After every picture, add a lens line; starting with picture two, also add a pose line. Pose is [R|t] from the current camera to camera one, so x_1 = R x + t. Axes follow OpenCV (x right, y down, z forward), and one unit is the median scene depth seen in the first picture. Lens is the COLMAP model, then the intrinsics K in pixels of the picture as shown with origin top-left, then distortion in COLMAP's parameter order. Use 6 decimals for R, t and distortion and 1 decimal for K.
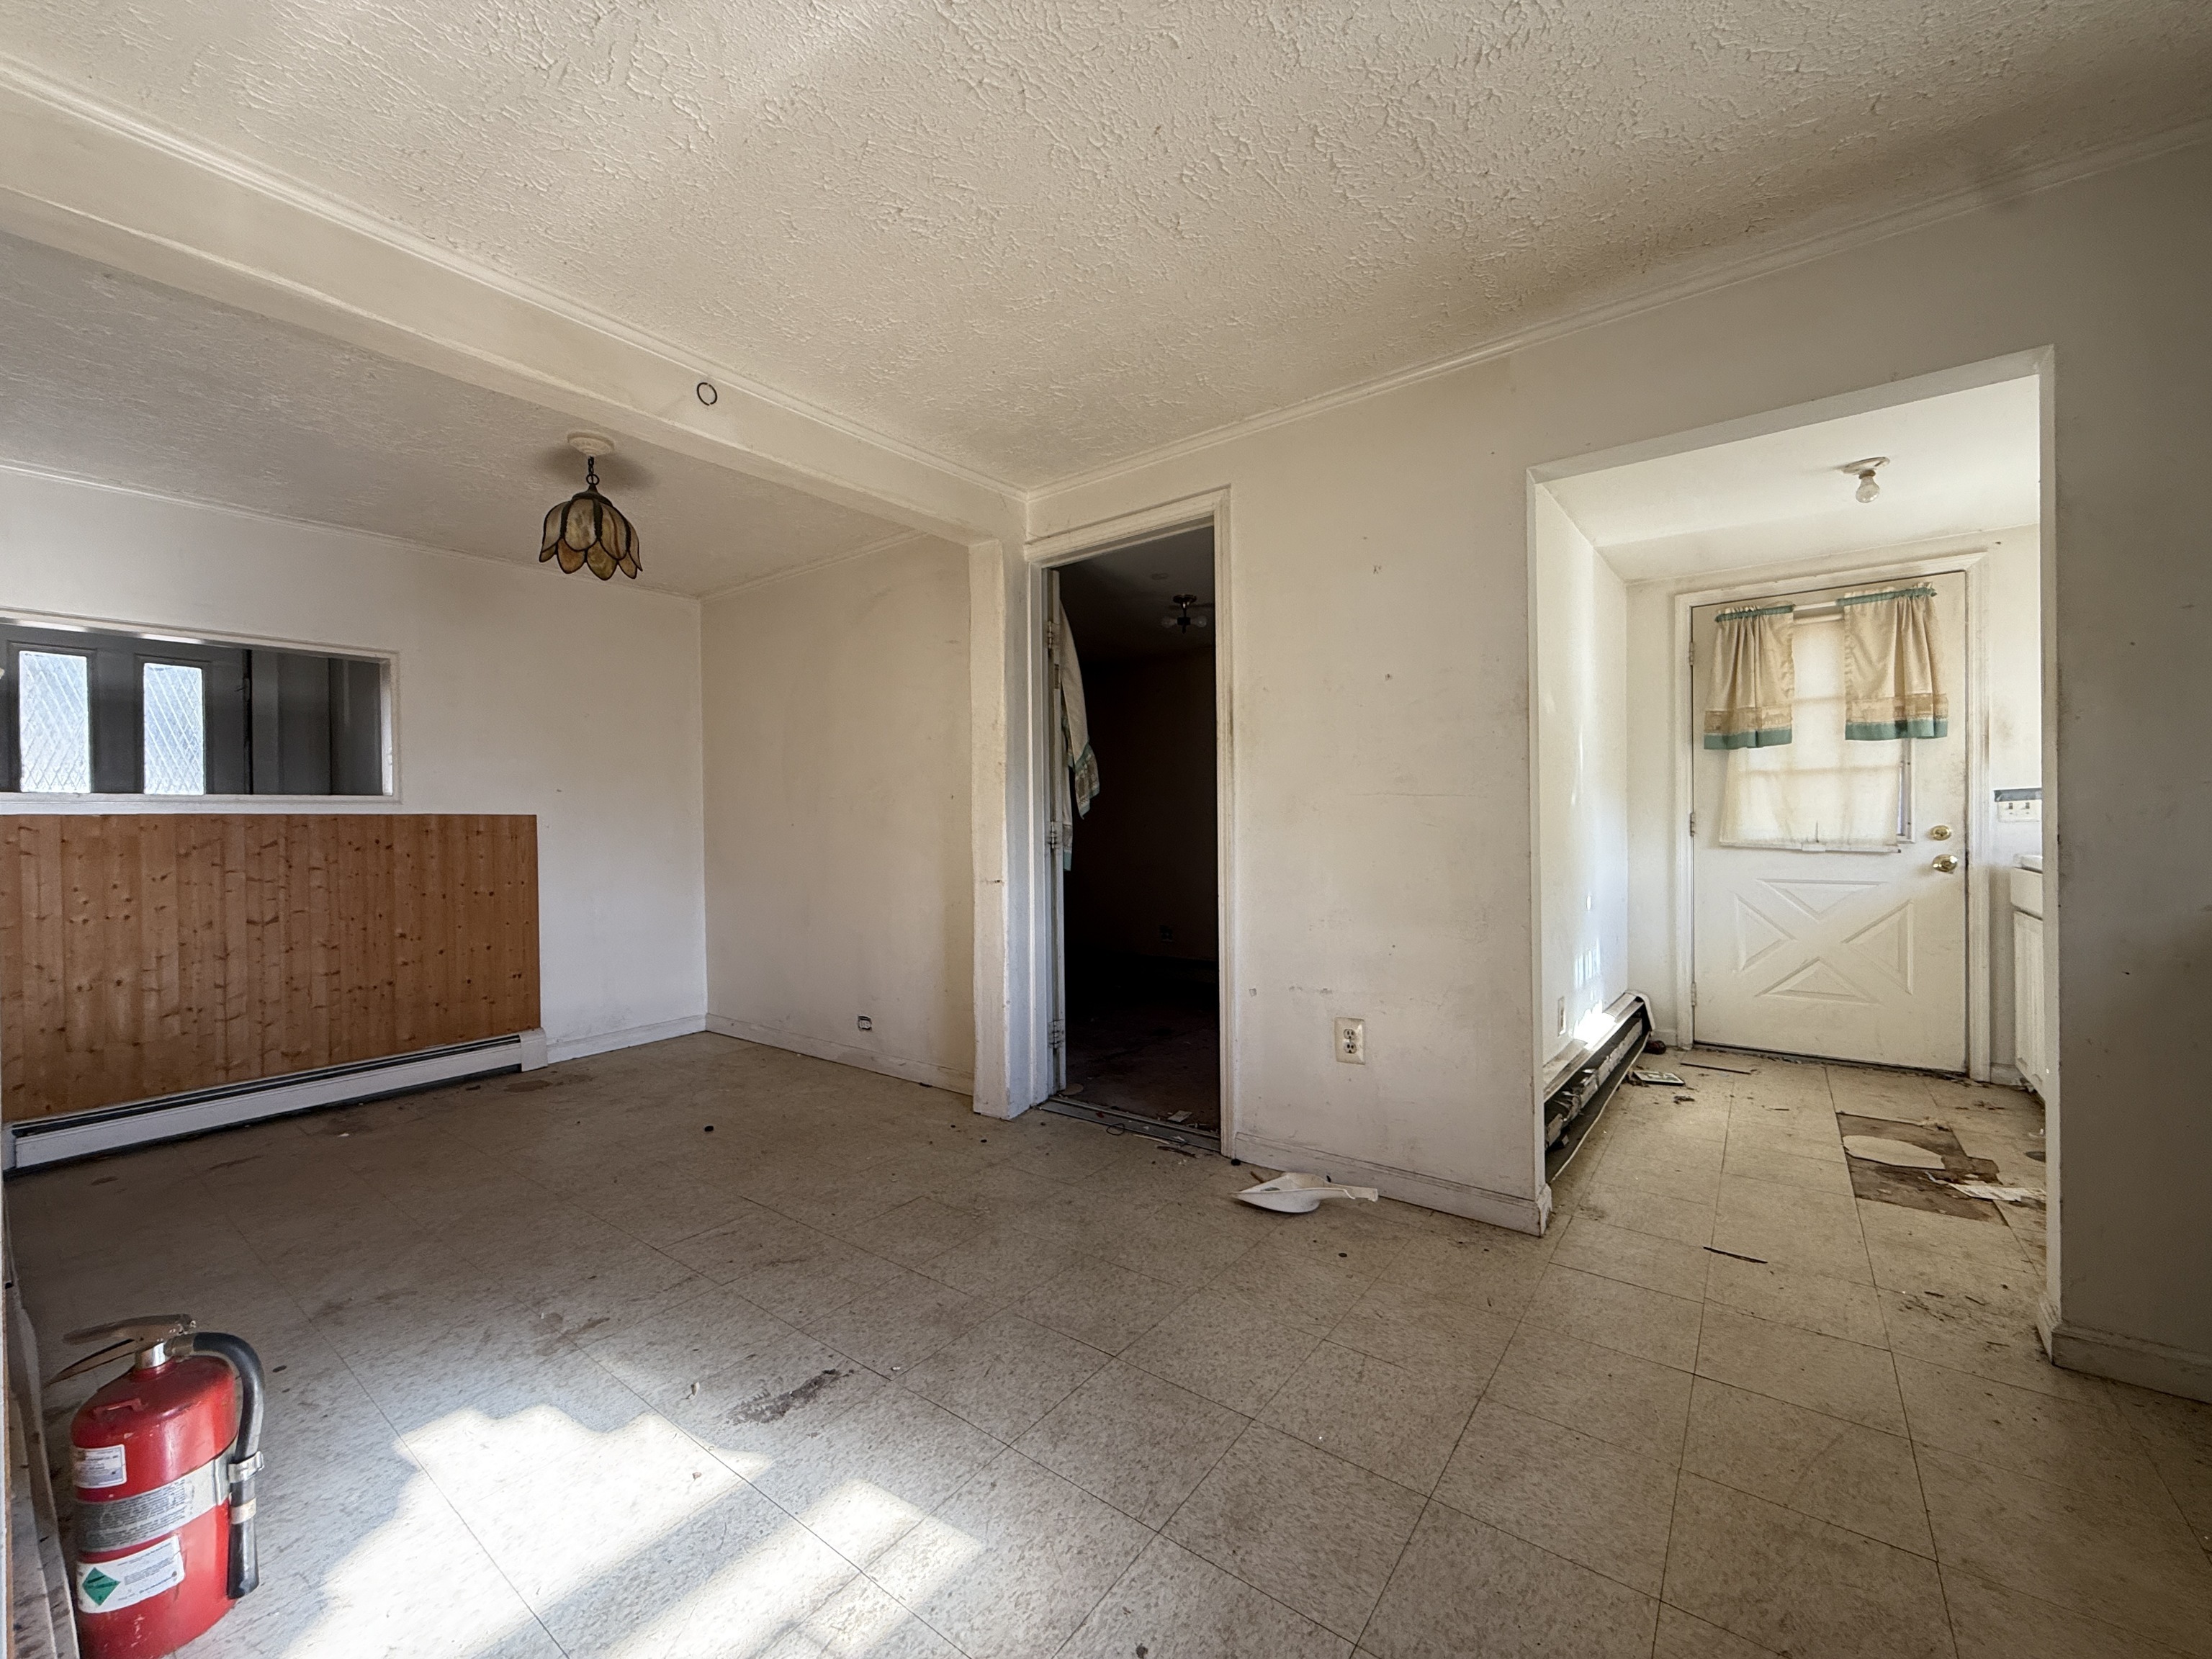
lens RADIAL K [[886.9, 0, 1104.7], [0, 886.9, 831.5], [0, 0, 1]] dist [0.000735, 0.000289]
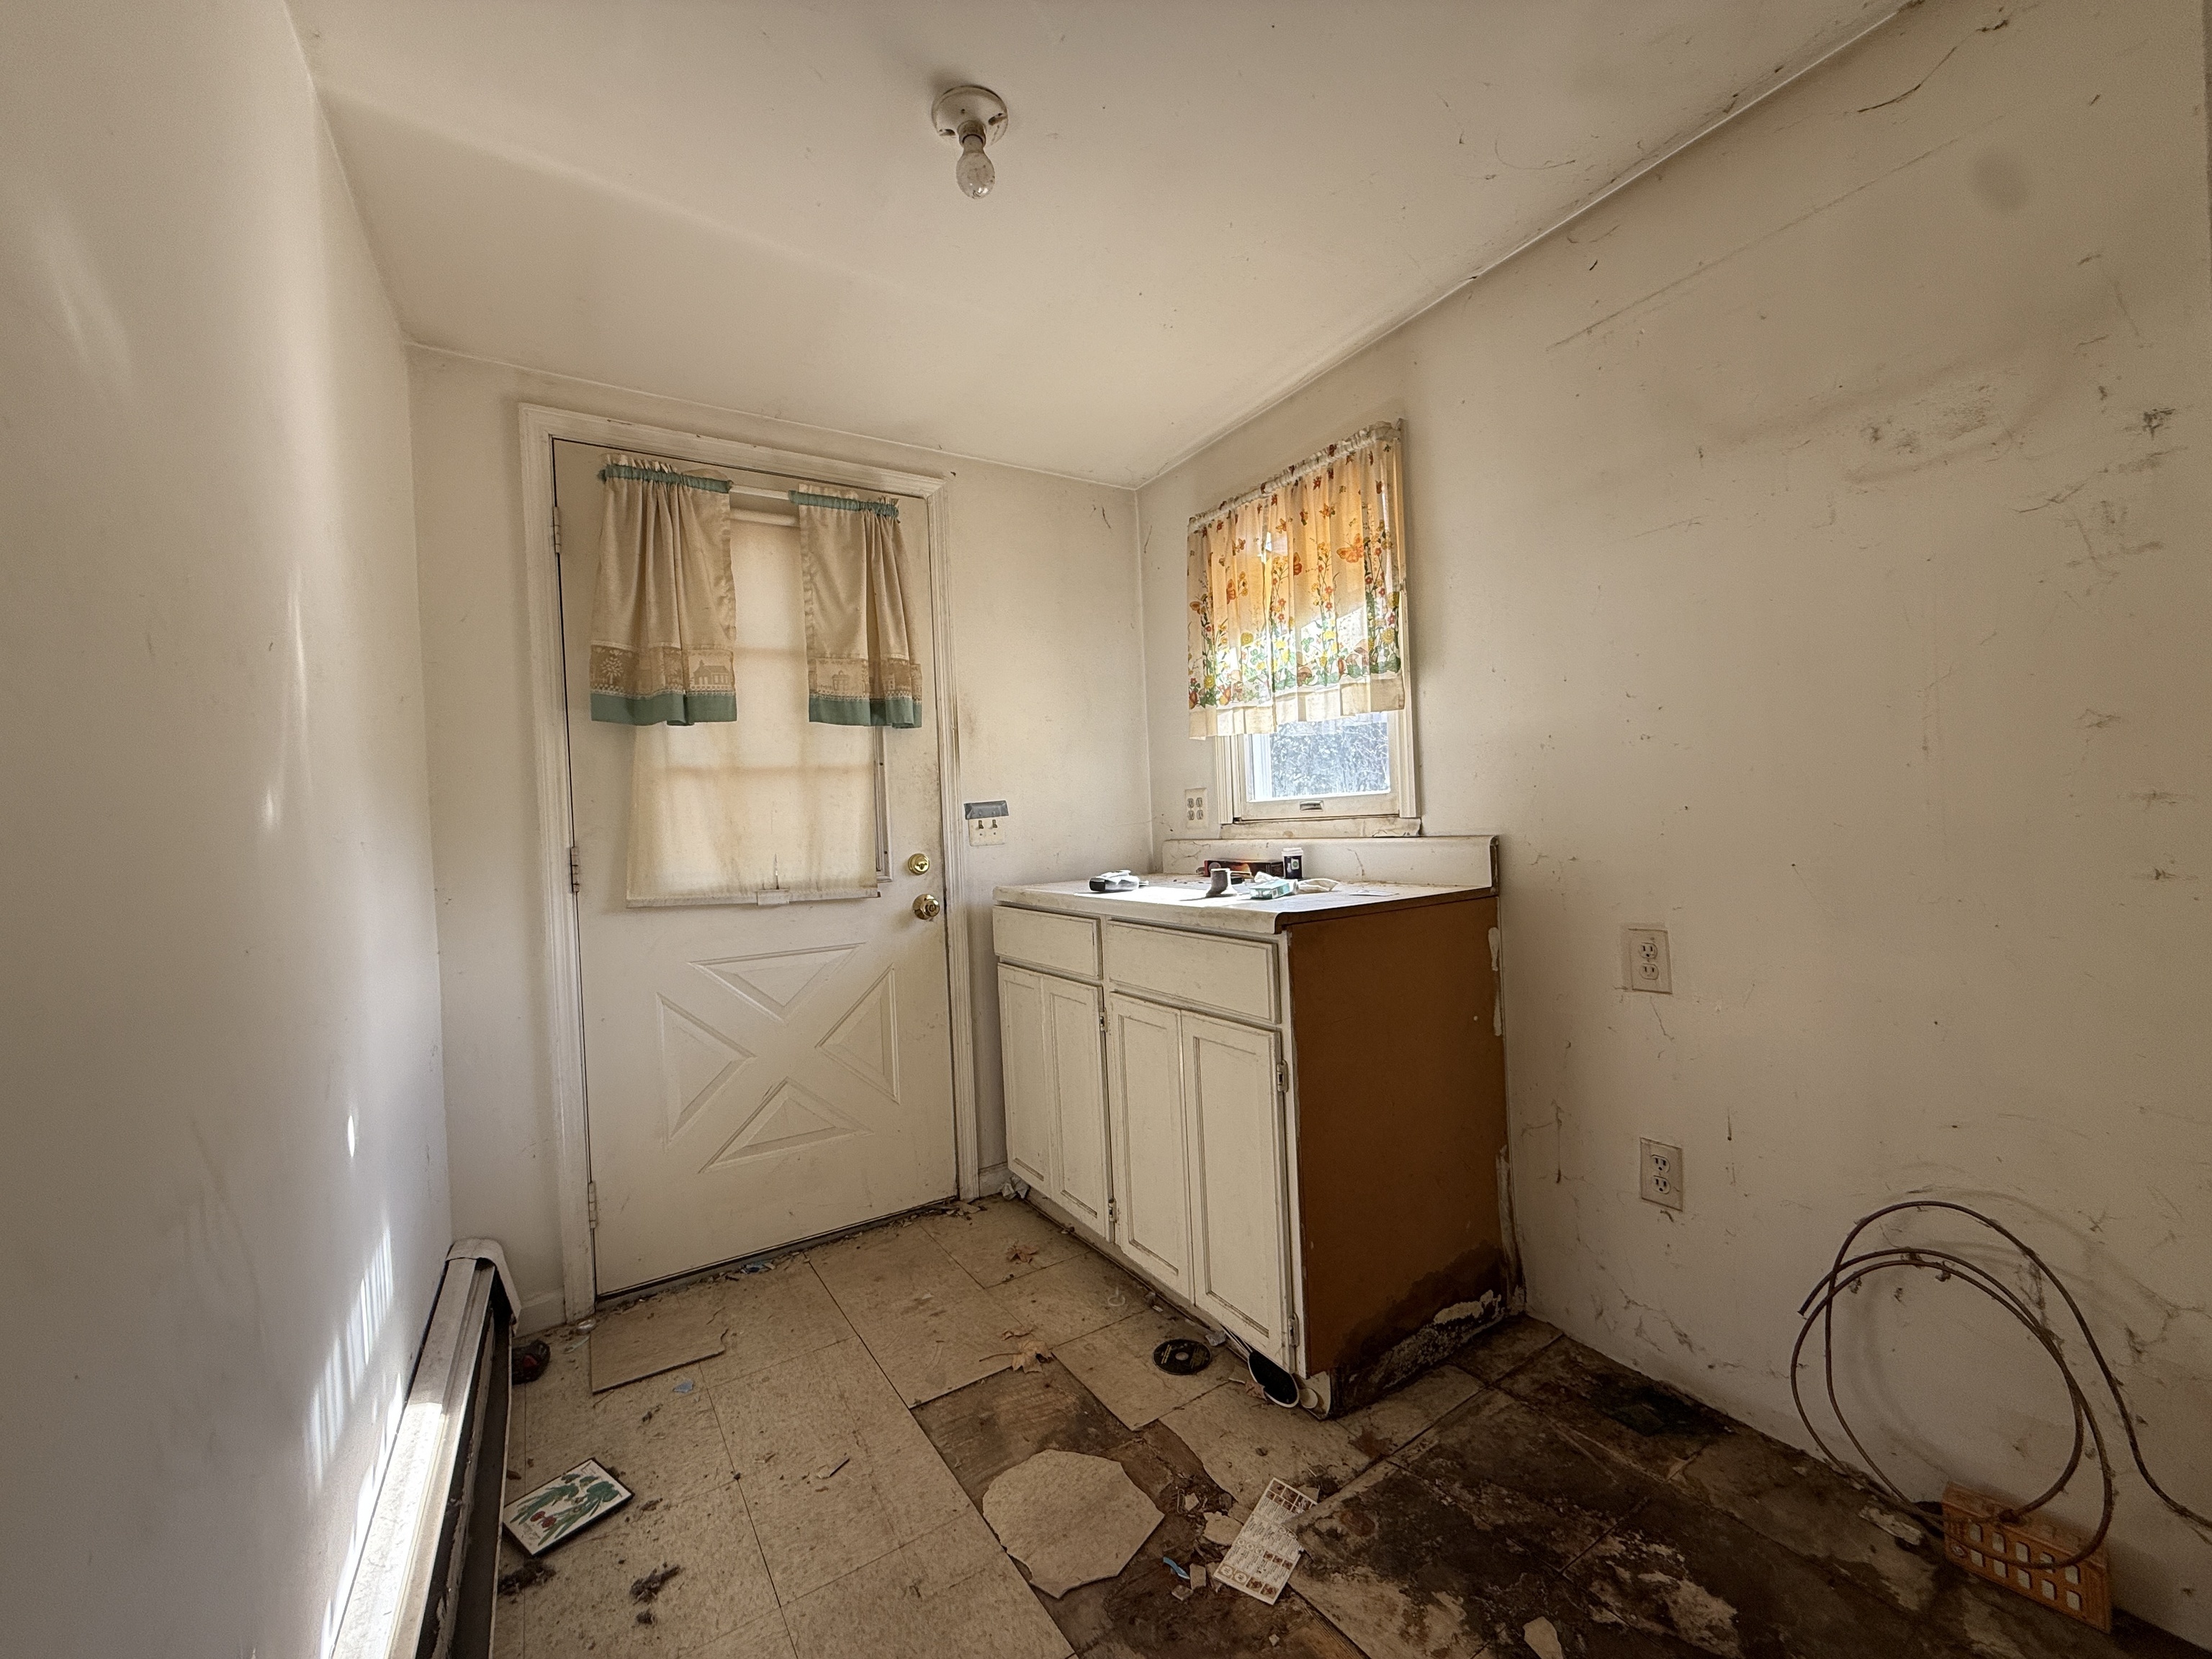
lens RADIAL K [[886.9, 0, 1104.7], [0, 886.9, 831.5], [0, 0, 1]] dist [0.000735, 0.000289]
pose [[0.346235, -0.014179, 0.938041, 0.323719], [0.049481, 0.998770, -0.003167, -0.014275], [-0.936842, 0.047511, 0.346511, 0.596056]]
